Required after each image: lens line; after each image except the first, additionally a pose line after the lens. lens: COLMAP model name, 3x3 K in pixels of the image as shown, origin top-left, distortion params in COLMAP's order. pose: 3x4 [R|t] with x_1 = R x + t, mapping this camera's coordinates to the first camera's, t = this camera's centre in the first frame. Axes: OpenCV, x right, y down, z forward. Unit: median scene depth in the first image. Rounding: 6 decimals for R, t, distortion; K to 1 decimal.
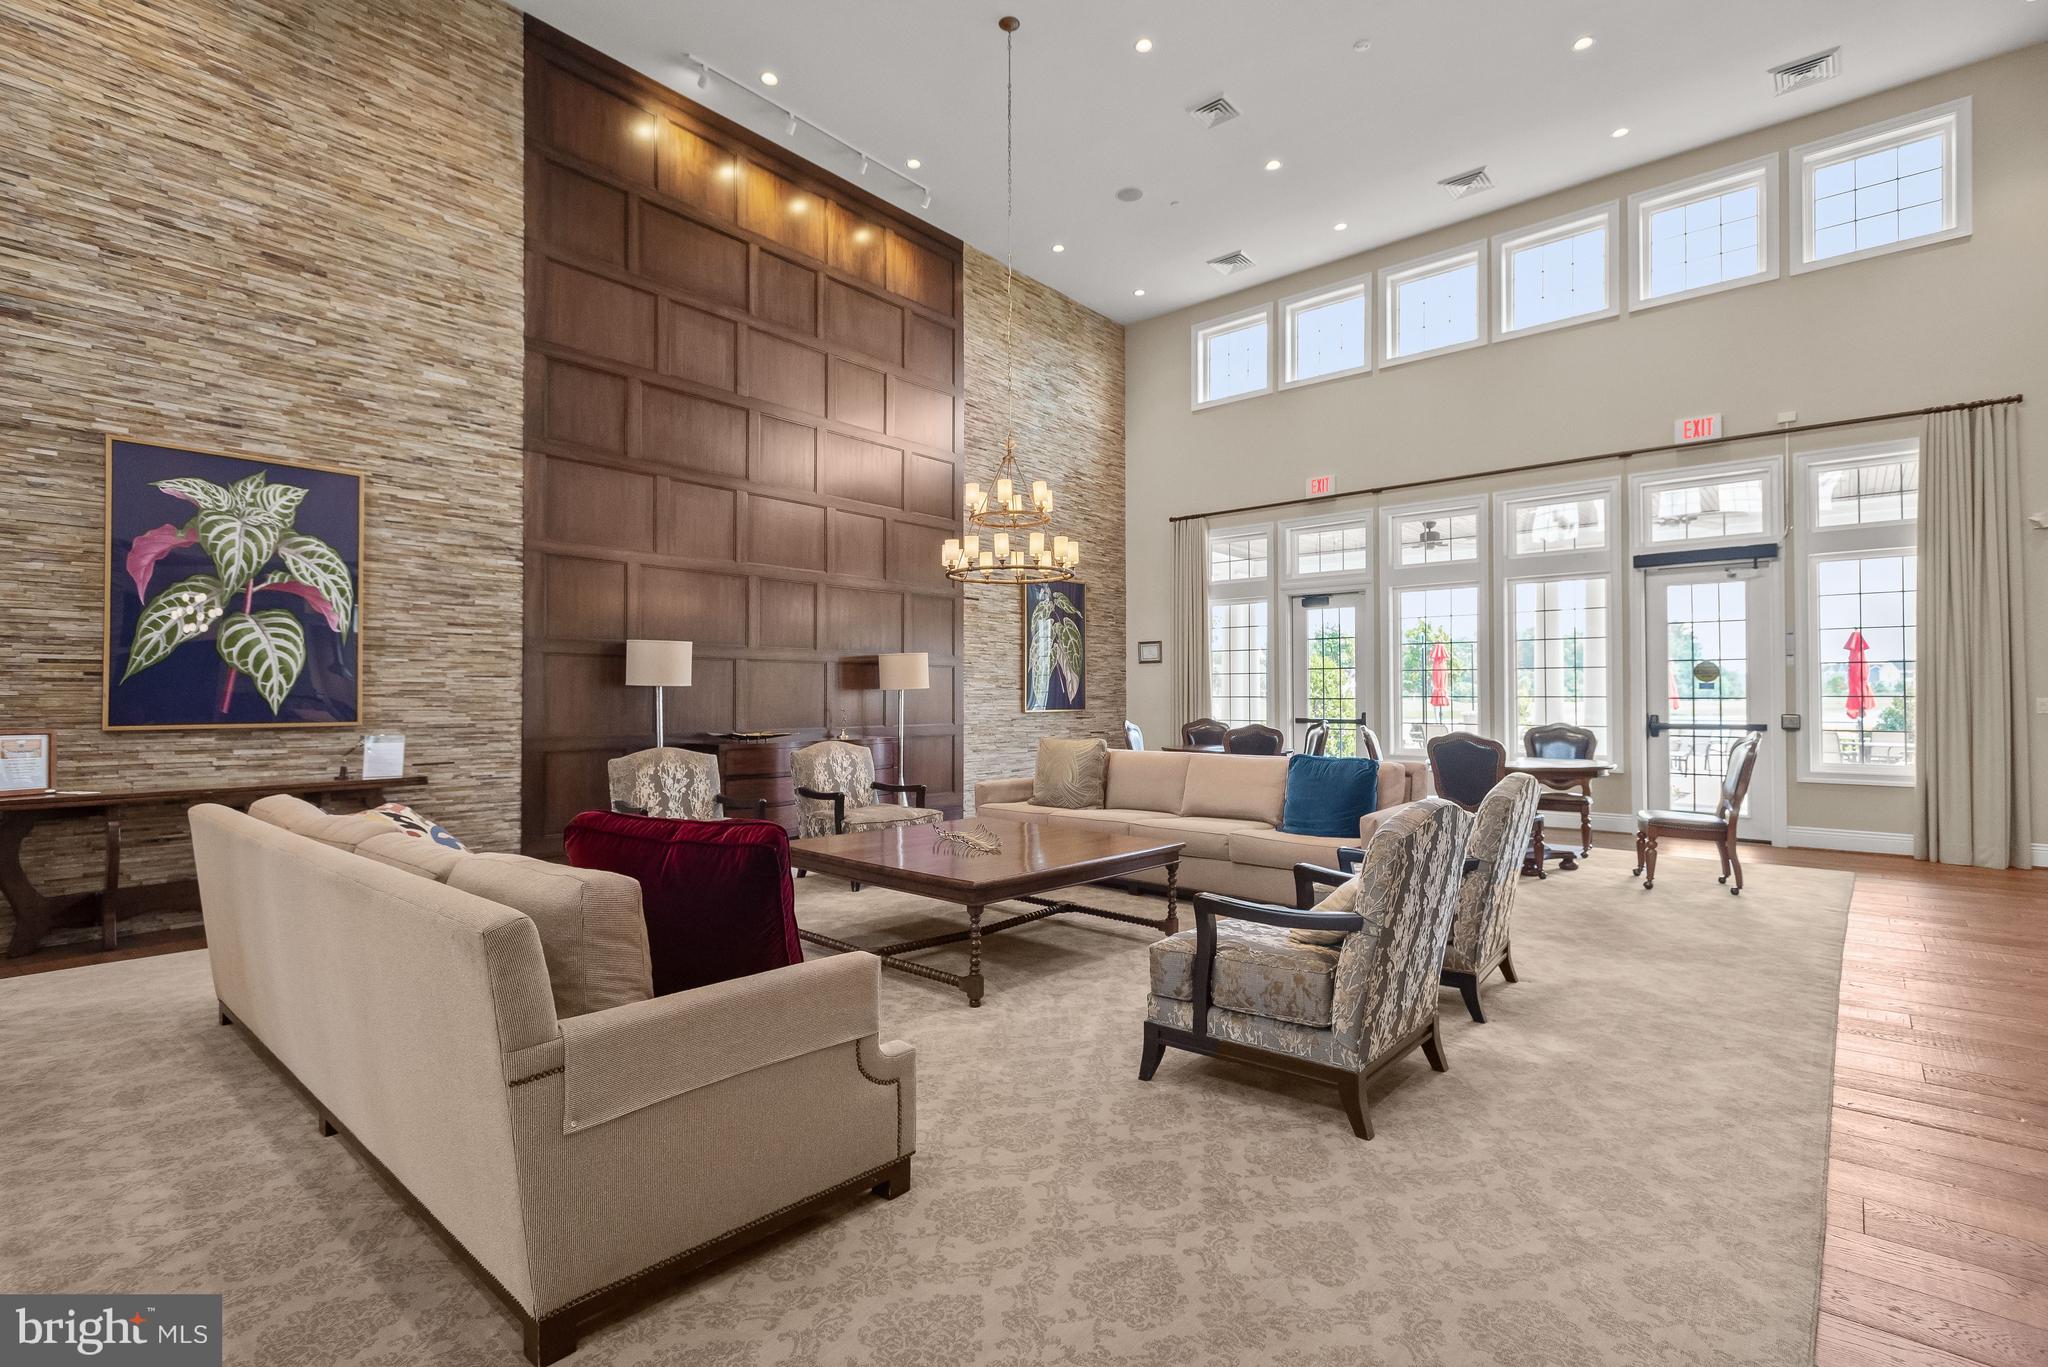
lens RADIAL K [[938.7, 0, 1024.0], [0, 938.7, 683.5], [0, 0, 1]] dist [-0.000983, -0.000207]
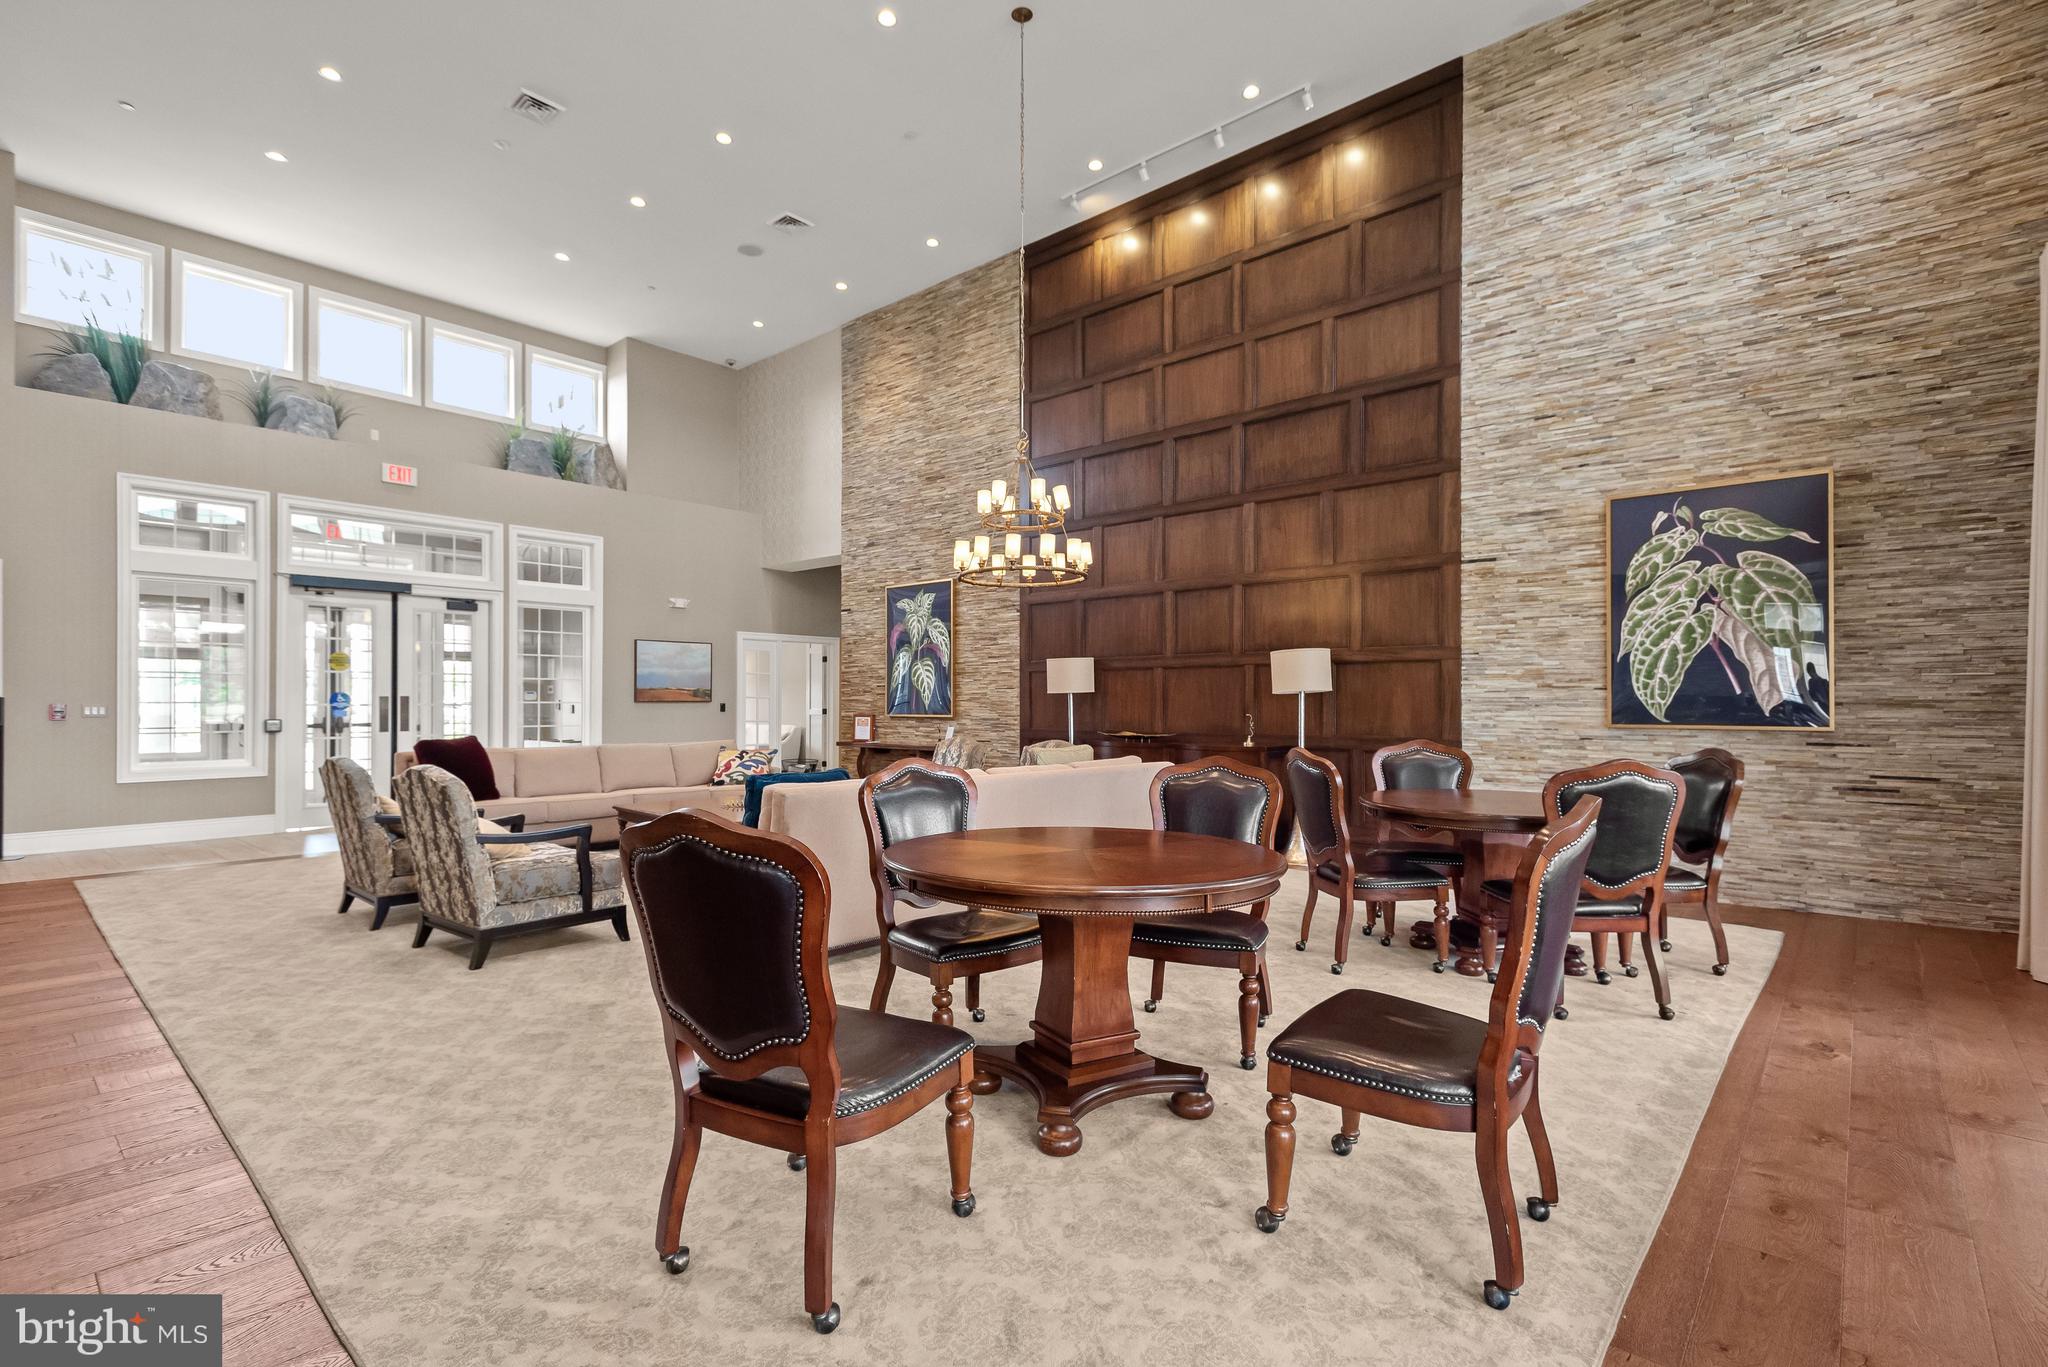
lens RADIAL K [[973.0, 0, 1020.0], [0, 973.0, 705.0], [0, 0, 1]] dist [0.000985, -0.000045]
pose [[-0.034735, 0.002522, -0.999393, 1.060525], [0.011799, 0.999928, 0.002113, 0.017193], [0.999327, -0.011719, -0.034762, 1.073097]]
